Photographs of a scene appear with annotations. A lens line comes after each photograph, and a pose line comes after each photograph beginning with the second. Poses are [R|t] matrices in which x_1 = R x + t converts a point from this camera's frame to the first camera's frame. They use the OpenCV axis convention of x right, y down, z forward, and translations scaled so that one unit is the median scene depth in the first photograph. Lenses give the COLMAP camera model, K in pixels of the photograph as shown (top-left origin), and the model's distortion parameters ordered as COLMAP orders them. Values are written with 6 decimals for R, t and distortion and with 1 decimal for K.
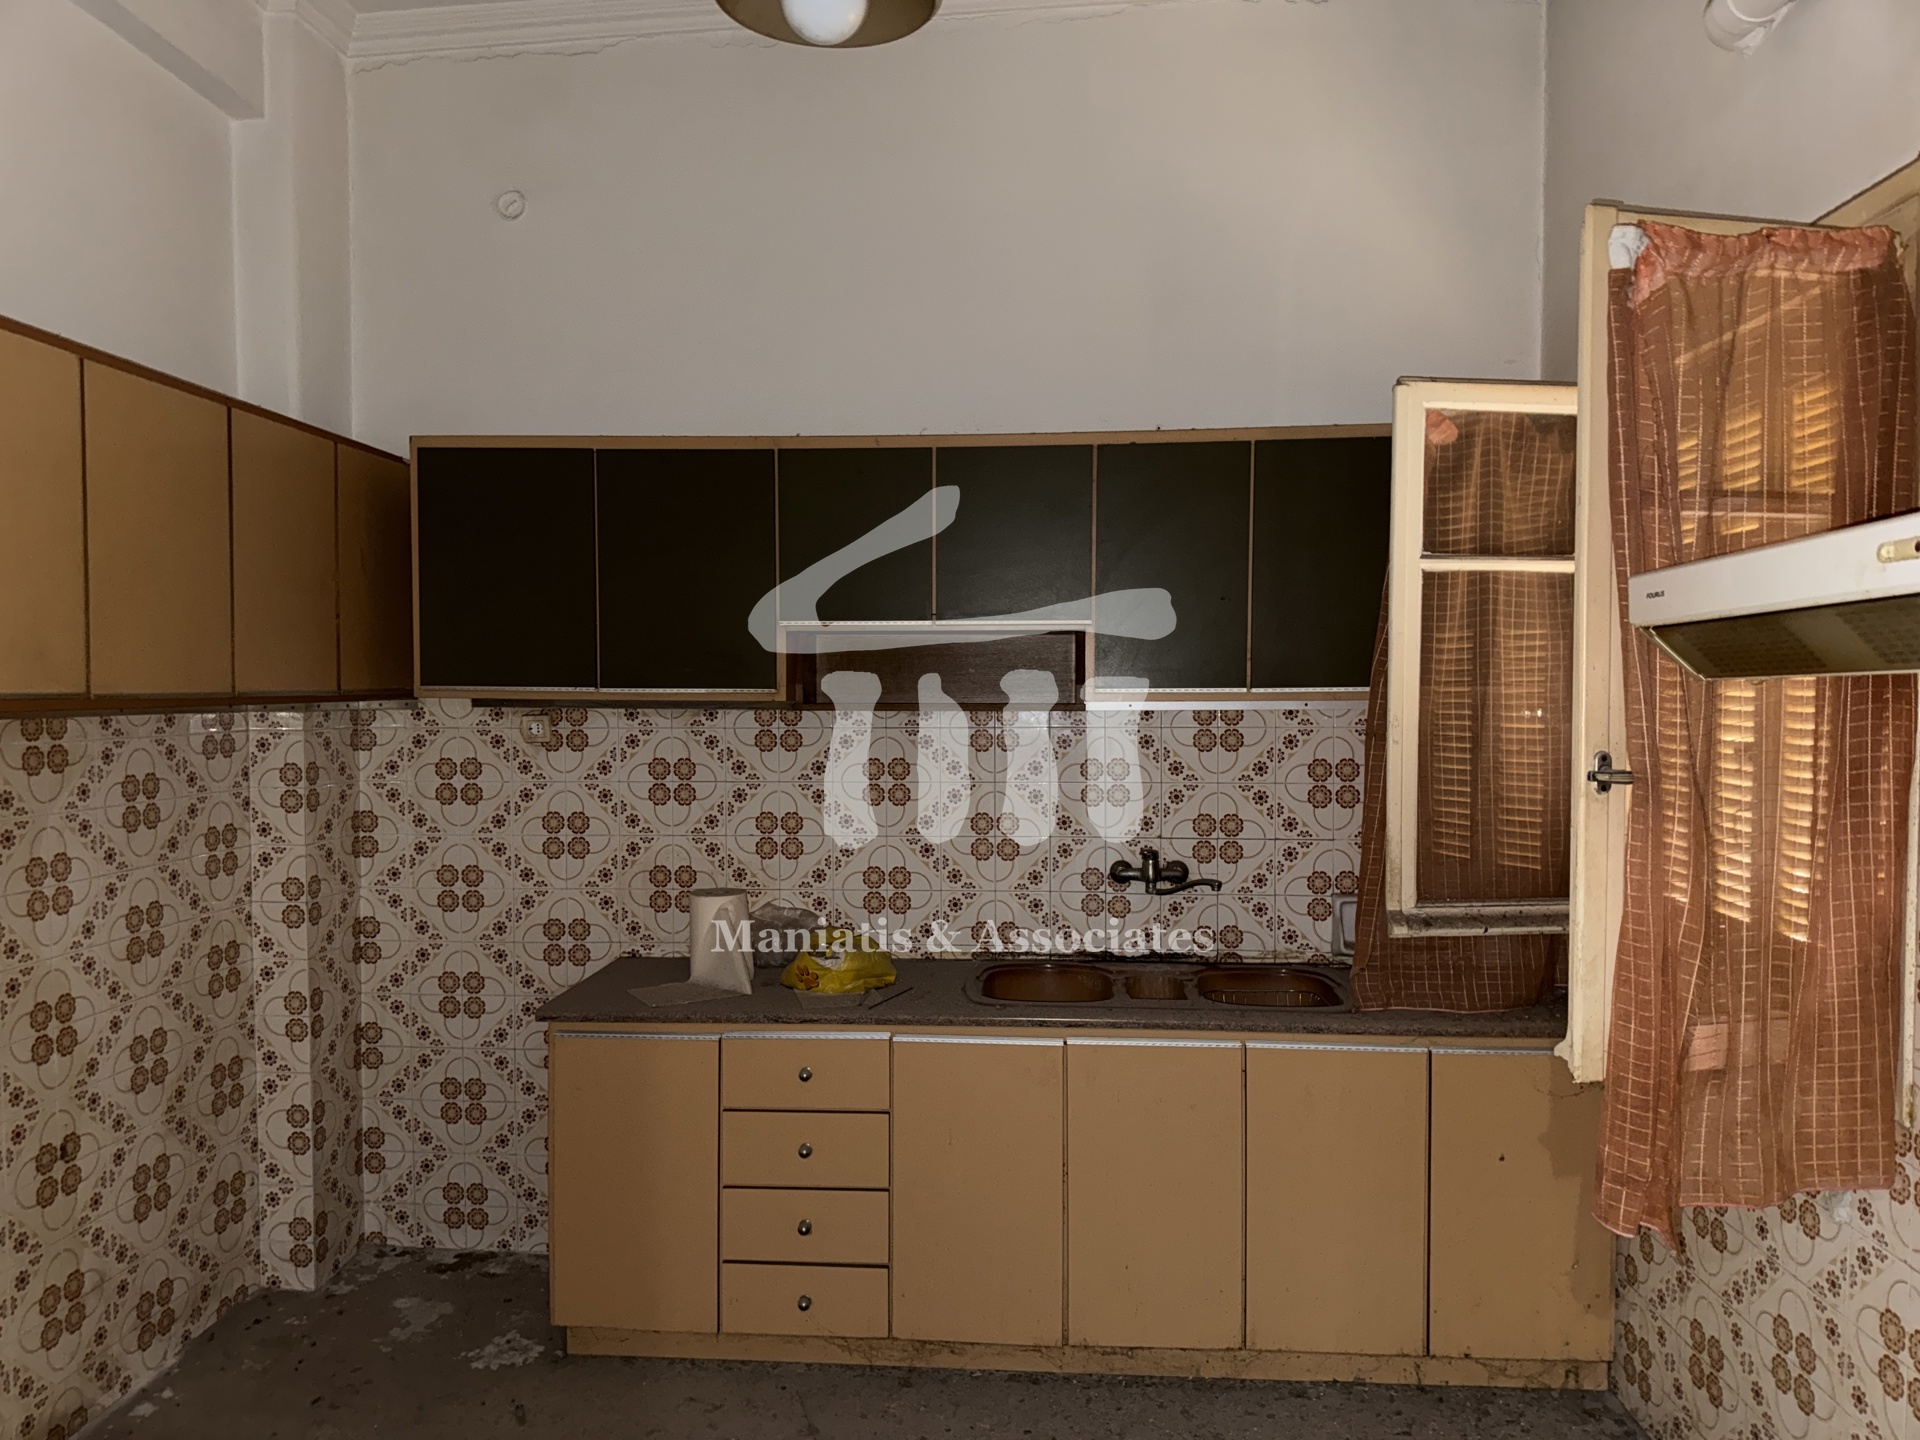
lens RADIAL K [[1363.5, 0, 959.3], [0, 1363.5, 717.8], [0, 0, 1]] dist [0.012200, -0.056192]
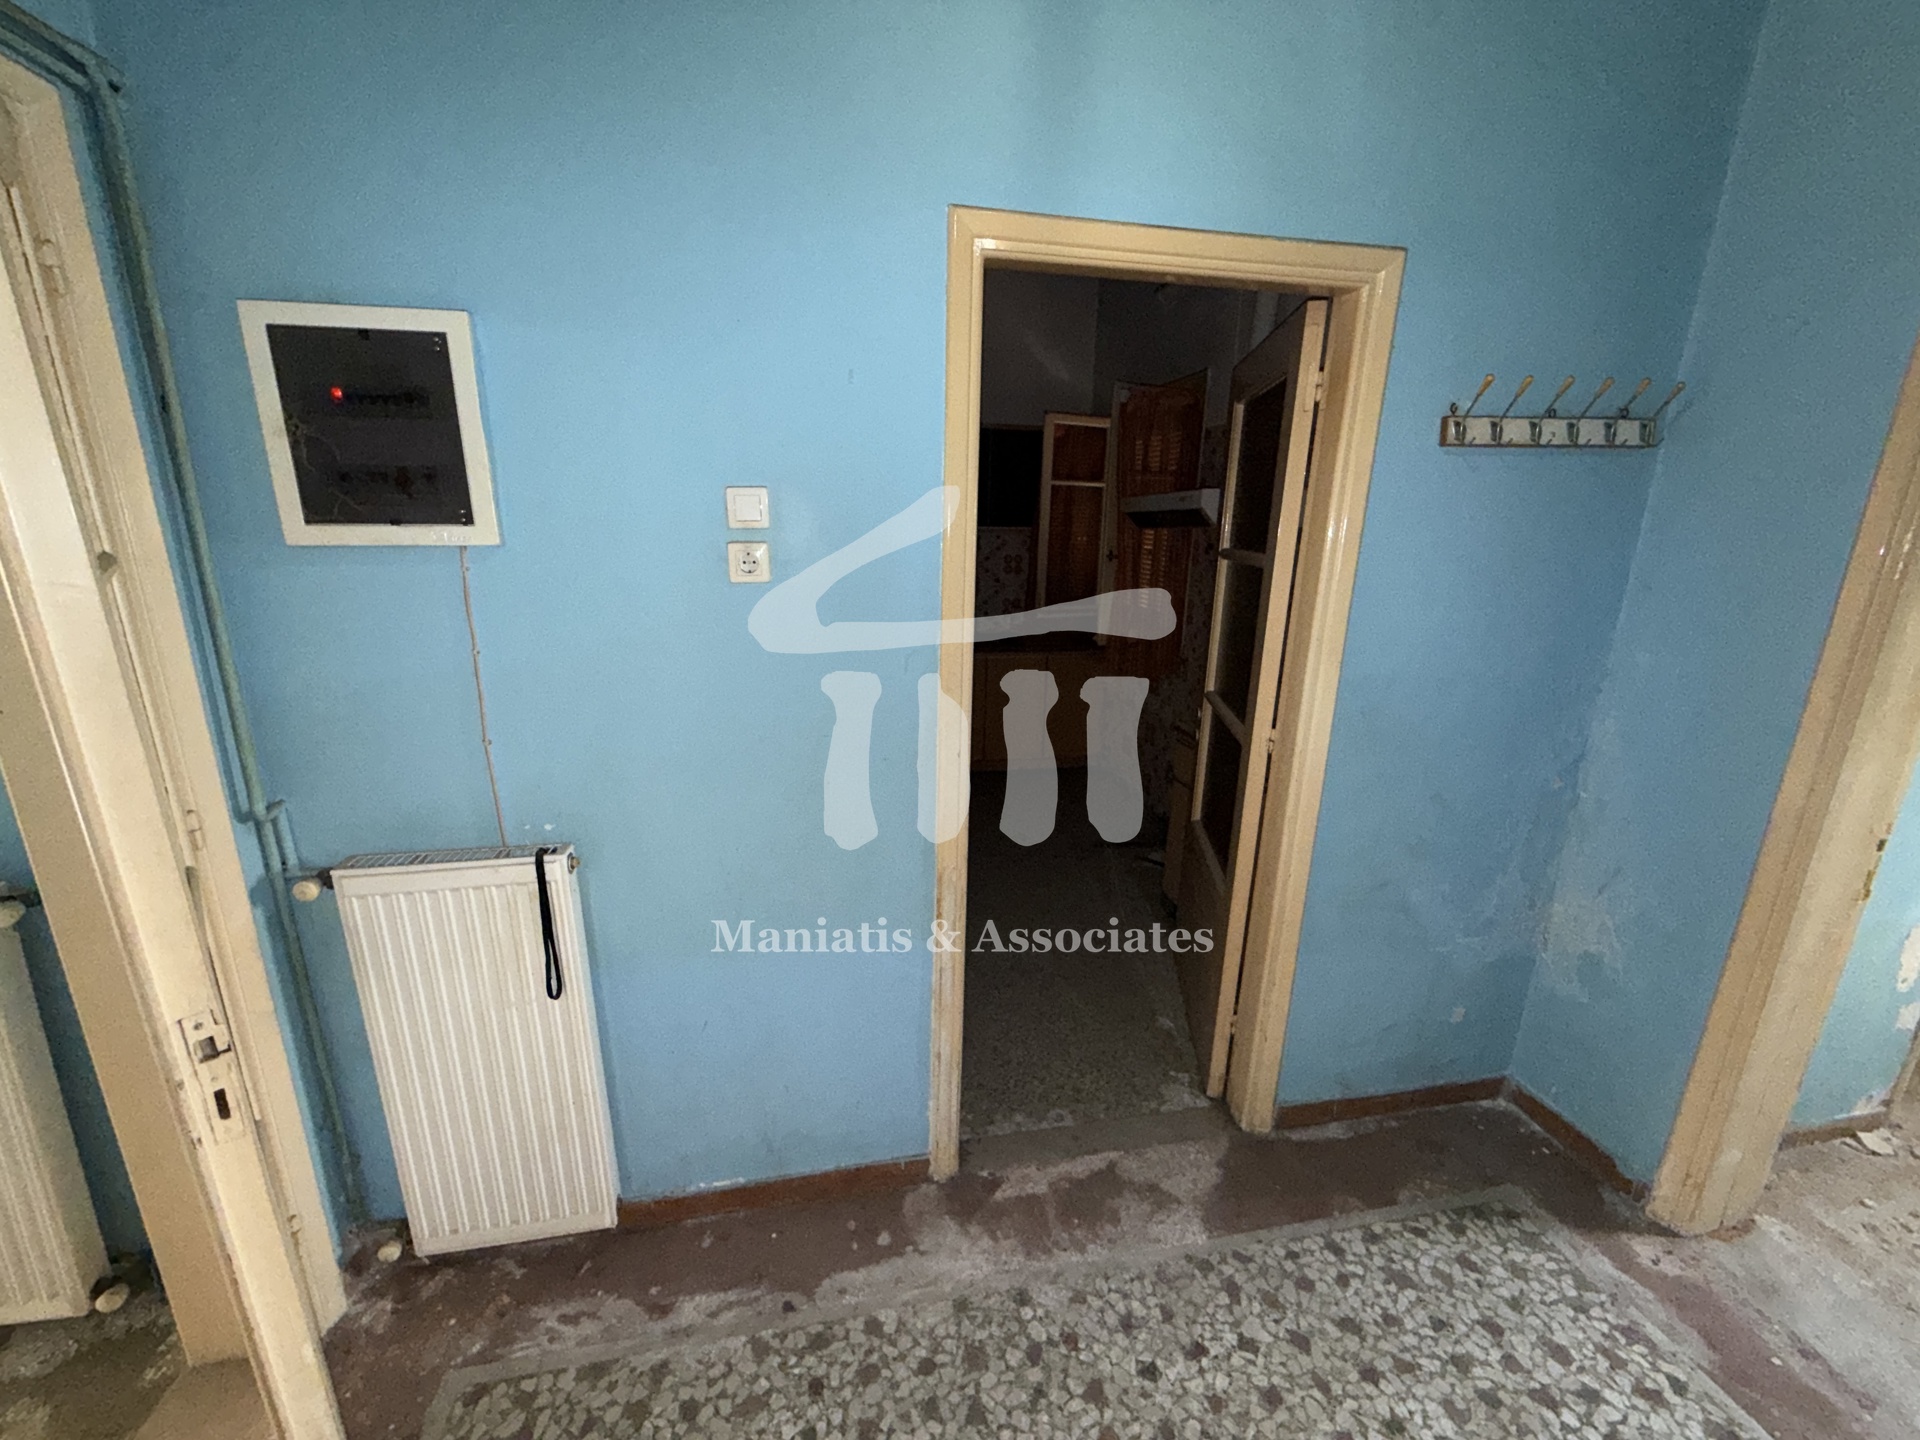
lens RADIAL K [[756.3, 0, 964.4], [0, 756.3, 726.0], [0, 0, 1]] dist [-0.004616, 0.000724]
pose [[0.965273, -0.052689, 0.255874, -0.191635], [-0.011170, 0.970230, 0.241928, -0.001466], [-0.261004, -0.236385, 0.935948, -0.387582]]
